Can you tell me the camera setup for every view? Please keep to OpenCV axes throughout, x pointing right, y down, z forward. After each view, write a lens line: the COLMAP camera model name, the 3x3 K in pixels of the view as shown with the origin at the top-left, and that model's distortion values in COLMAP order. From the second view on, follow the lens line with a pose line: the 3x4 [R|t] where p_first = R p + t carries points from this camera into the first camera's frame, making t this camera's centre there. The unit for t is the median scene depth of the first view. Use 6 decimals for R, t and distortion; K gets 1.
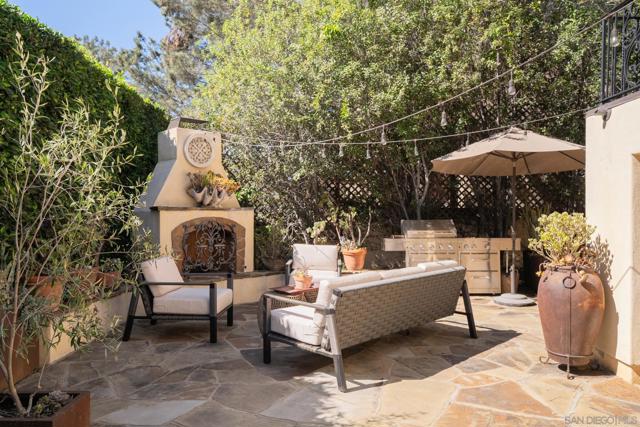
lens RADIAL K [[486.4, 0, 320.0], [0, 486.4, 212.0], [0, 0, 1]] dist [-0.001849, -0.000082]
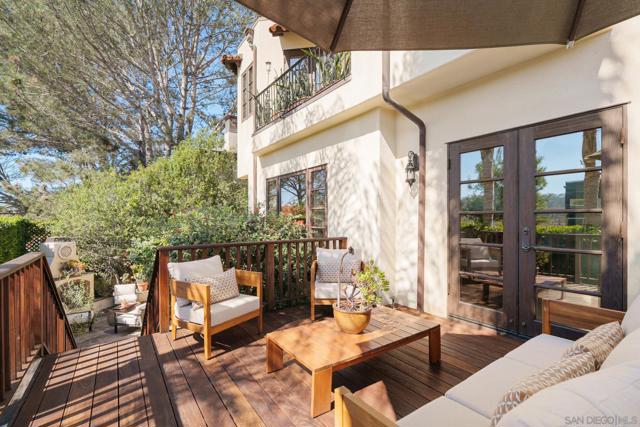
lens RADIAL K [[293.4, 0, 320.9], [0, 293.4, 215.4], [0, 0, 1]] dist [0.005634, 0.000527]
pose [[0.799512, -0.002130, 0.600646, -0.117428], [0.002946, 0.999996, -0.000374, -0.299010], [-0.600642, 0.002069, 0.799515, -0.890713]]
